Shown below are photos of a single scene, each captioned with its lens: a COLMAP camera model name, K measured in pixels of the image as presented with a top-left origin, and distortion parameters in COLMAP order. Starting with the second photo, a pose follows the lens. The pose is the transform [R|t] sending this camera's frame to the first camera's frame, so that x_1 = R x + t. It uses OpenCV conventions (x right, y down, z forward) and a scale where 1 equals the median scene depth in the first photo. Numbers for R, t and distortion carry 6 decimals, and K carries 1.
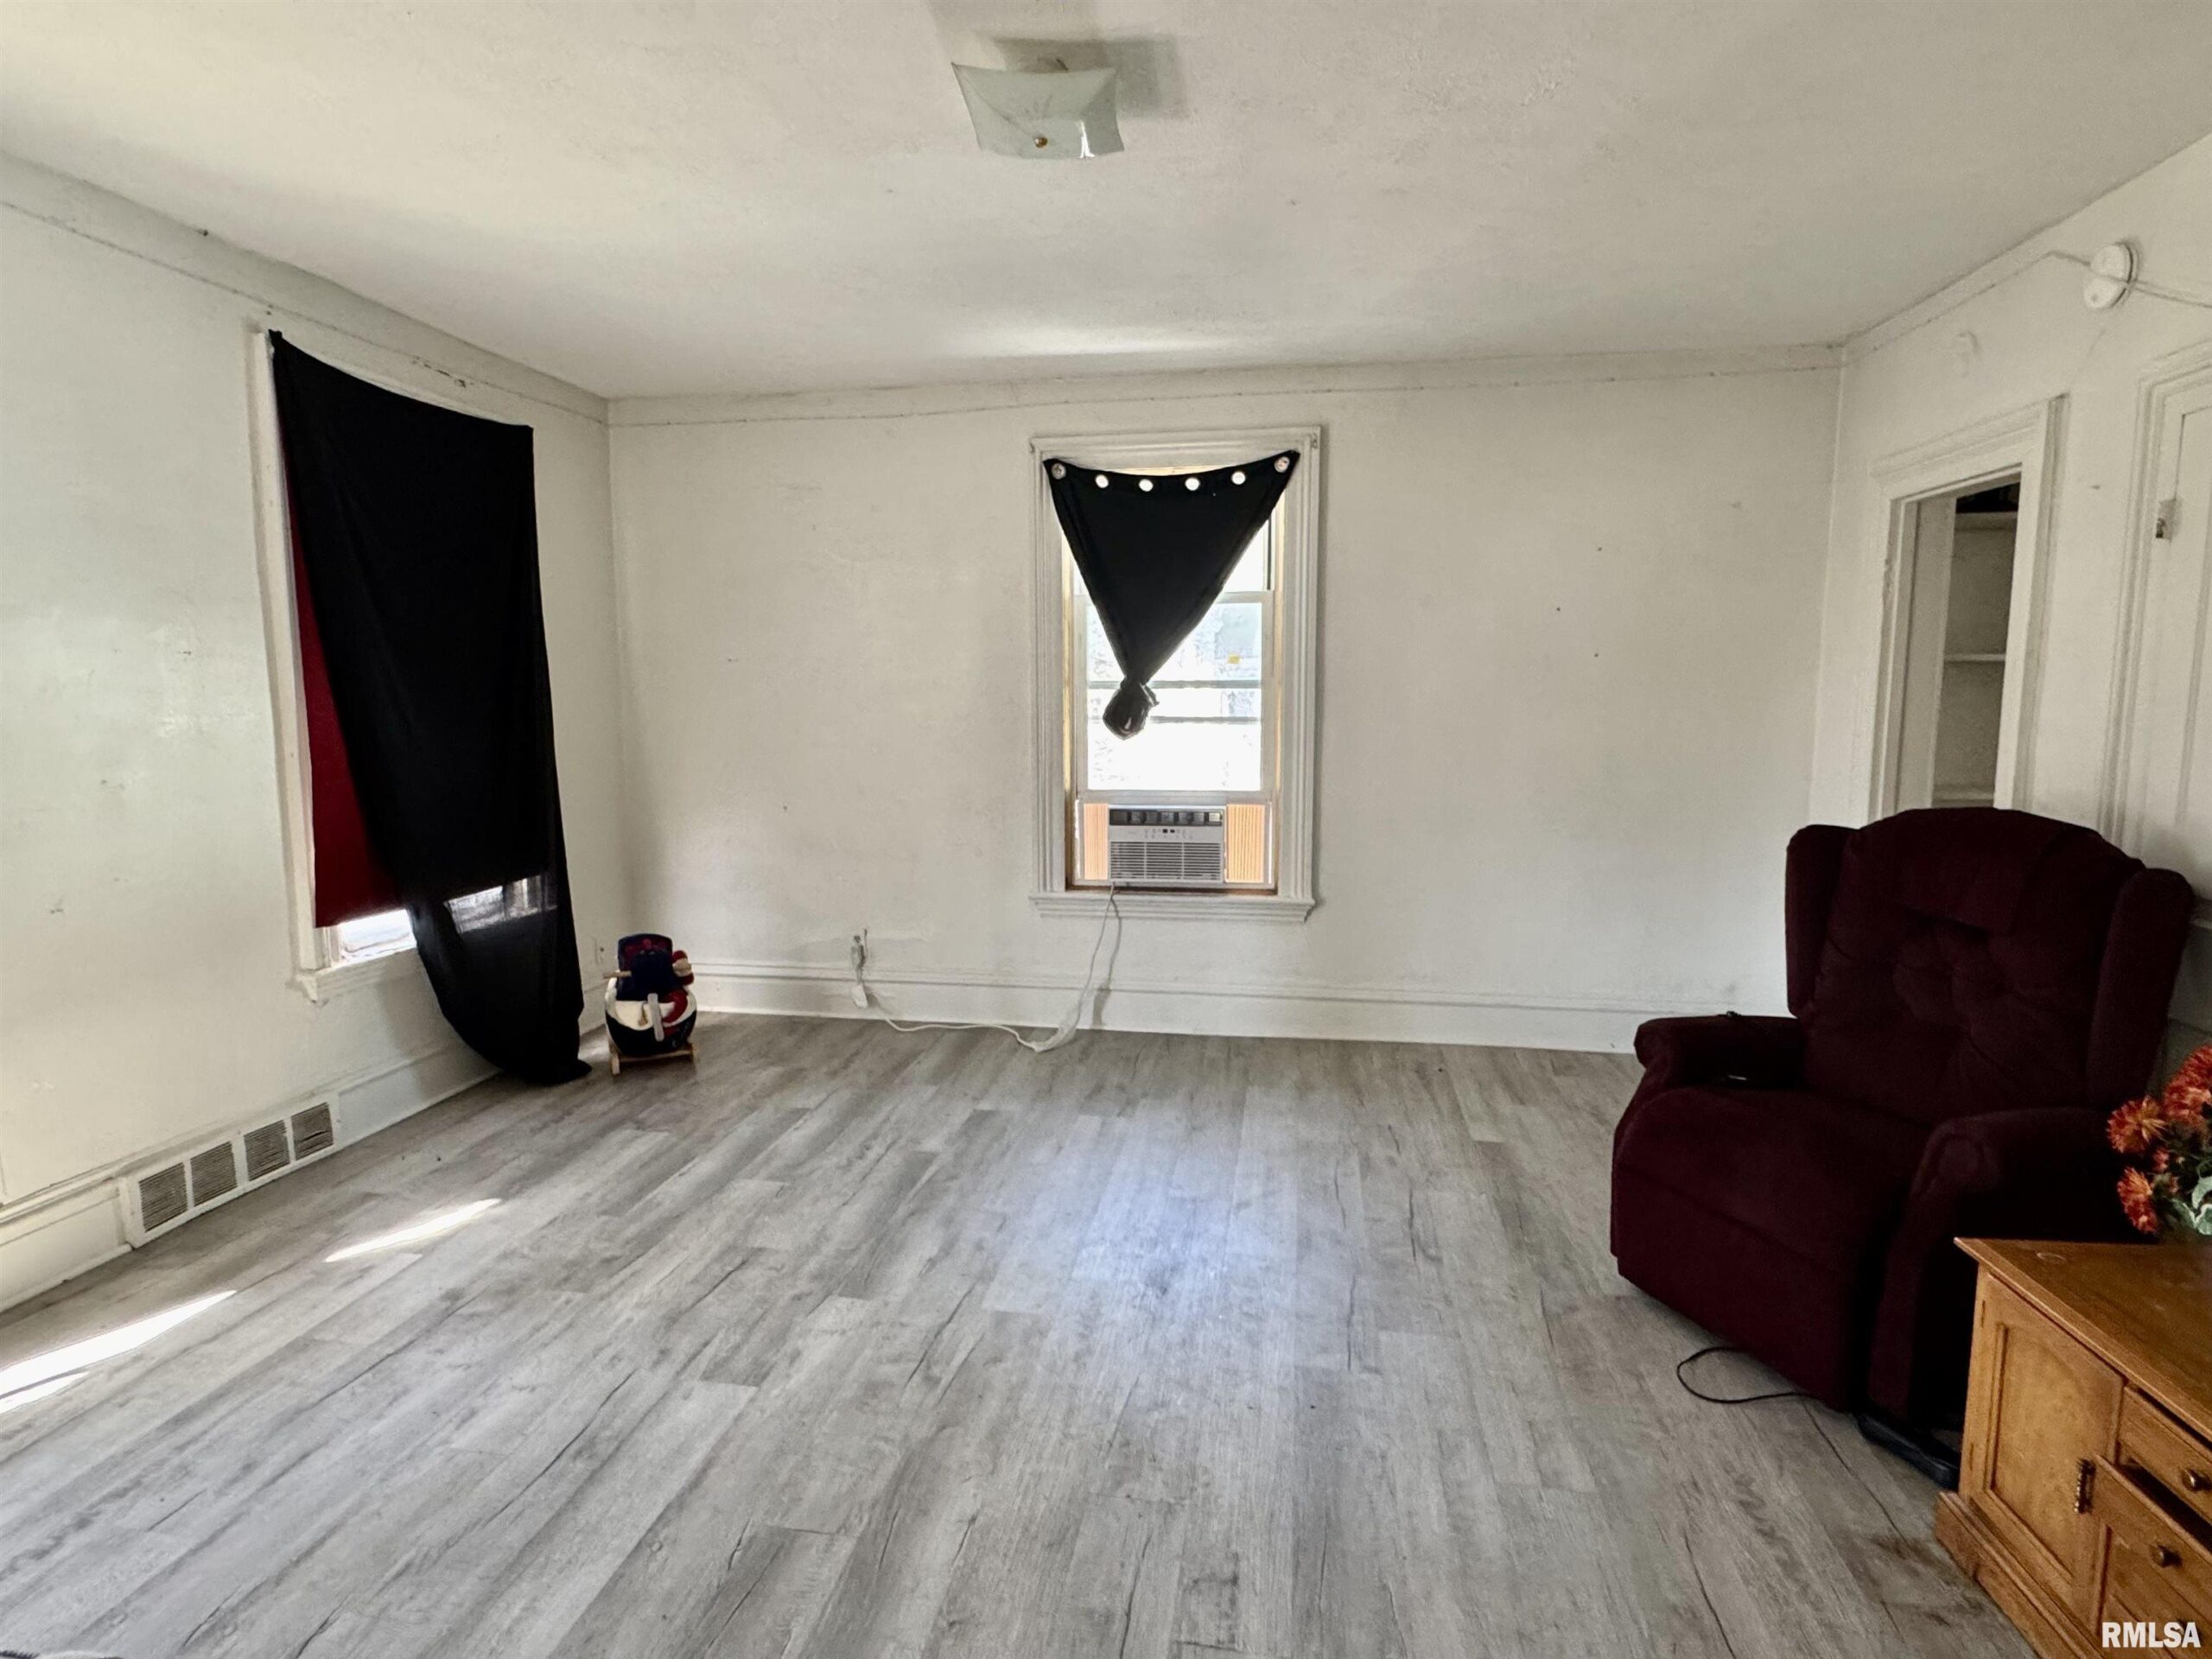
lens RADIAL K [[1158.0, 0, 1105.2], [0, 1158.0, 824.1], [0, 0, 1]] dist [-0.004236, 0.002743]
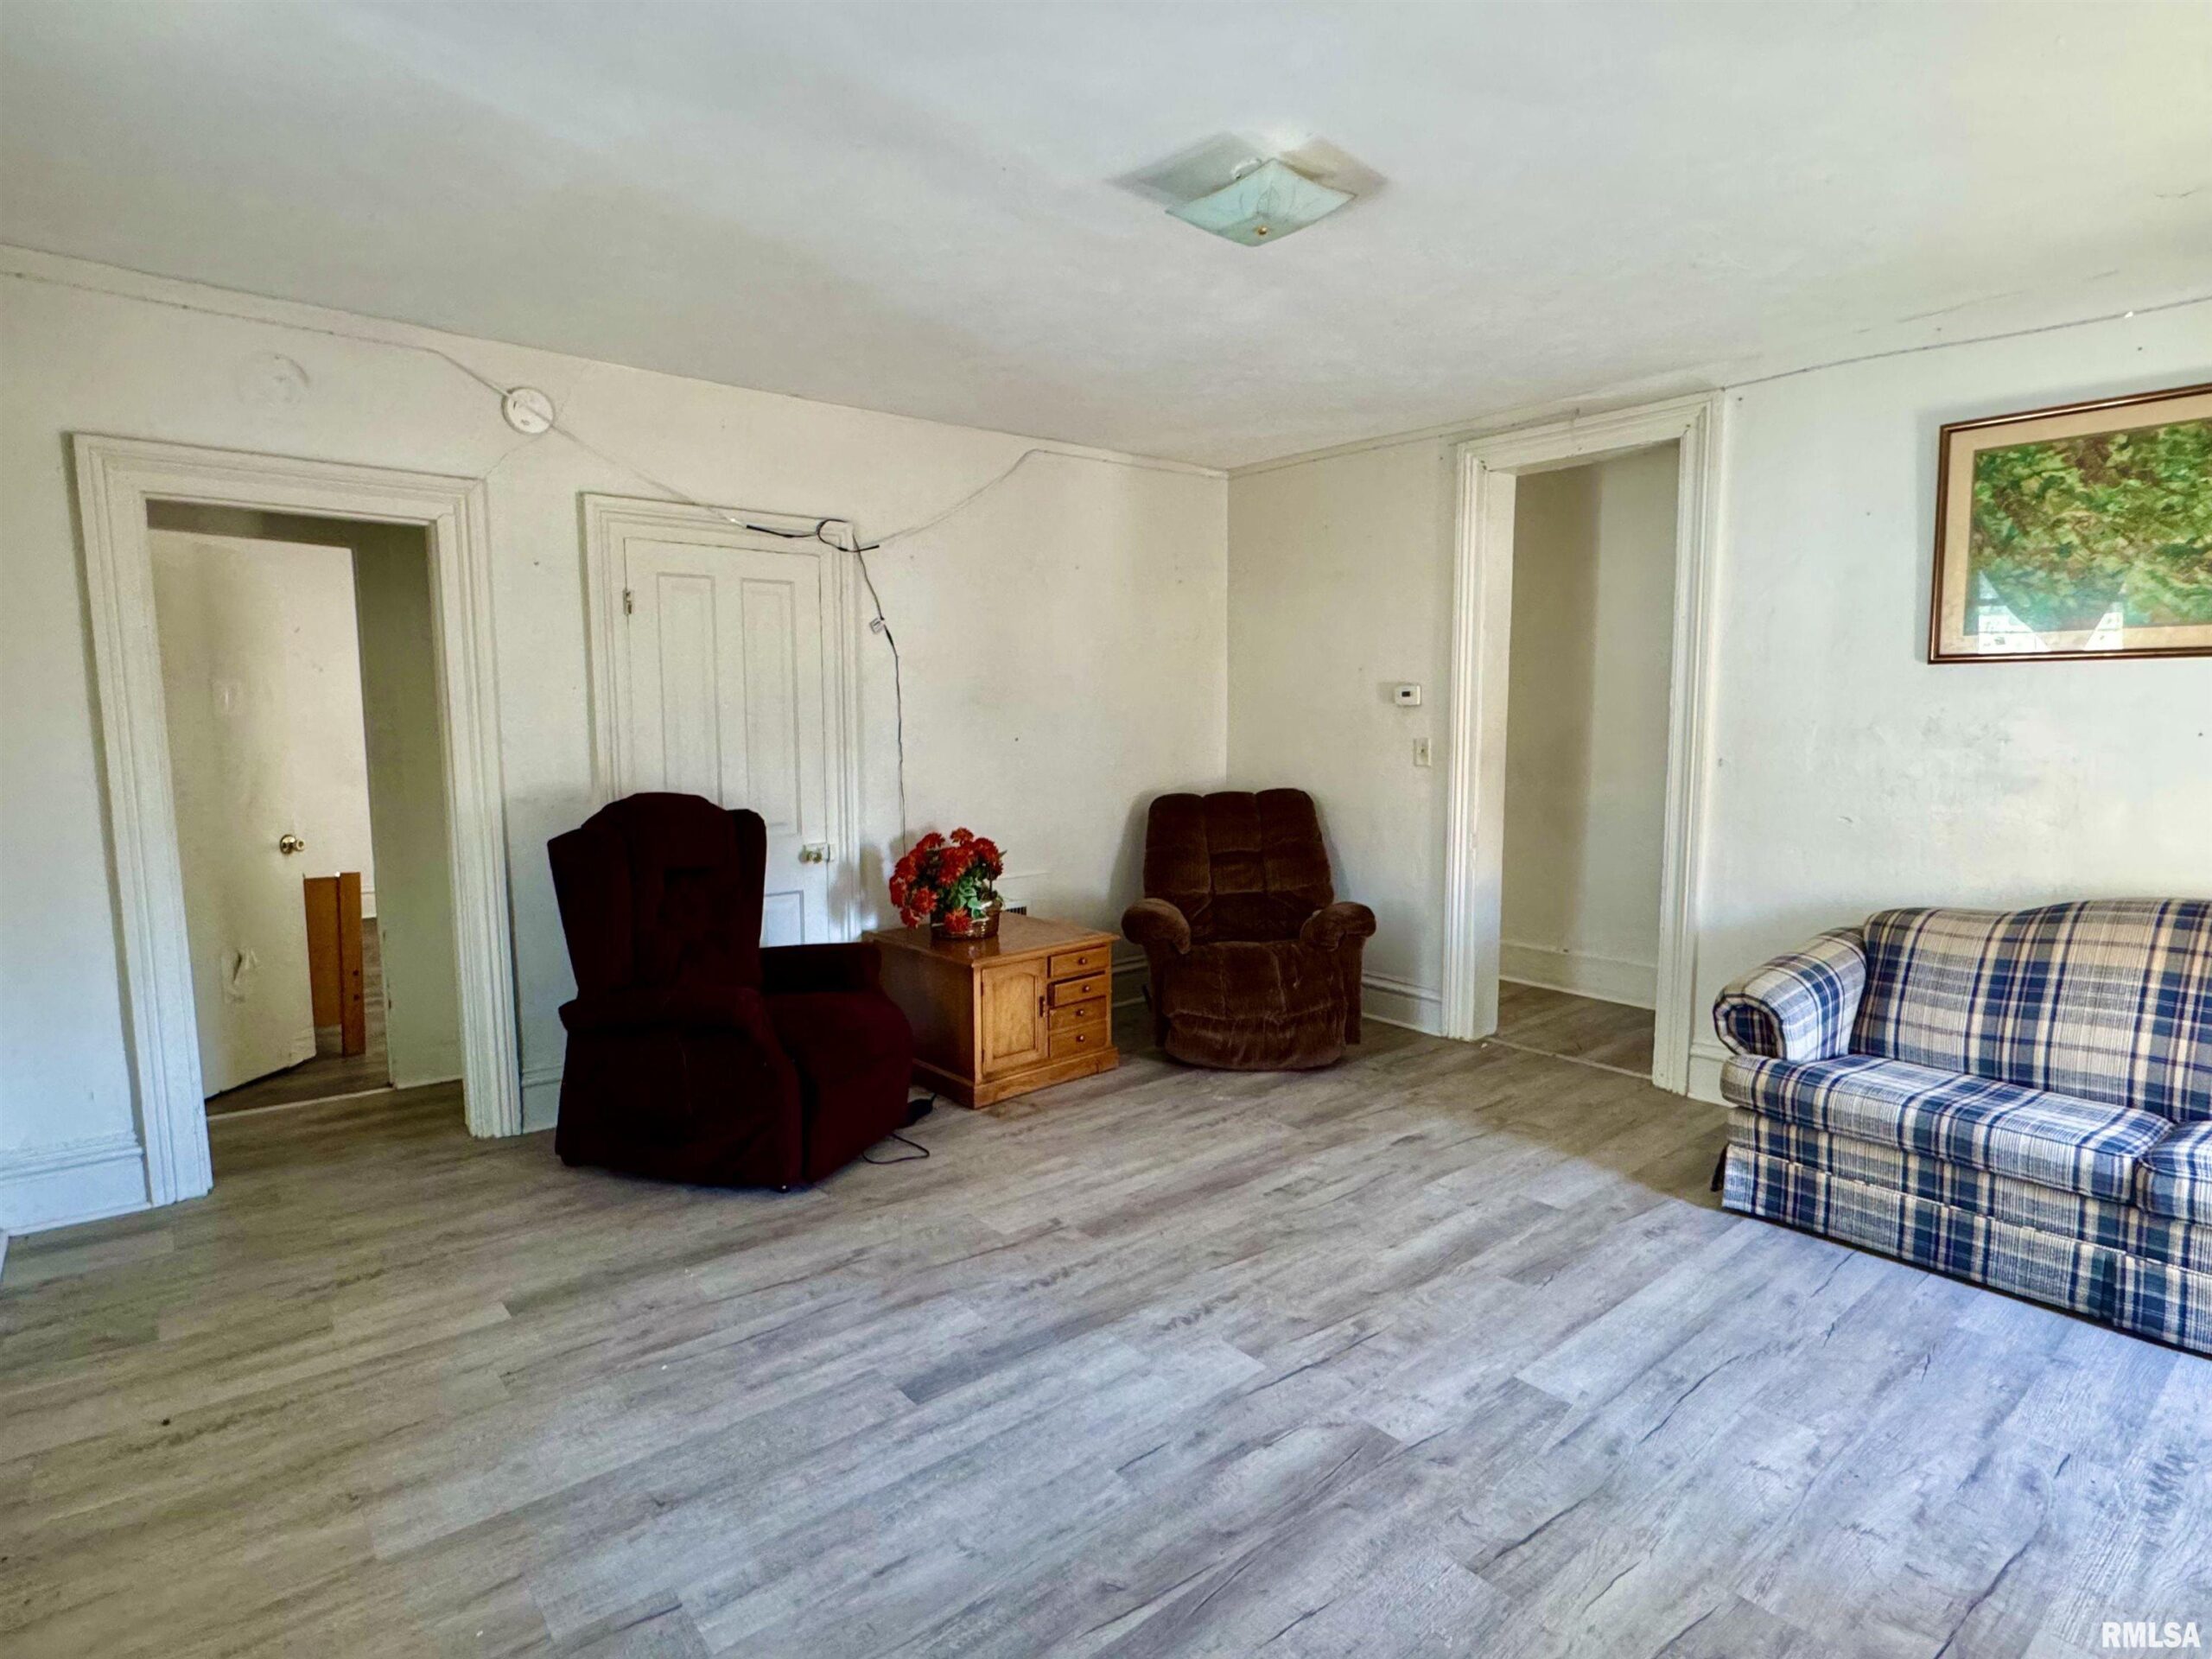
lens RADIAL K [[1158.0, 0, 1103.2], [0, 1158.0, 826.6], [0, 0, 1]] dist [-0.004236, 0.002743]
pose [[-0.750861, -0.068570, 0.656891, -0.615147], [0.080536, 0.977668, 0.194112, -0.211762], [-0.655531, 0.198654, -0.728571, 1.740649]]
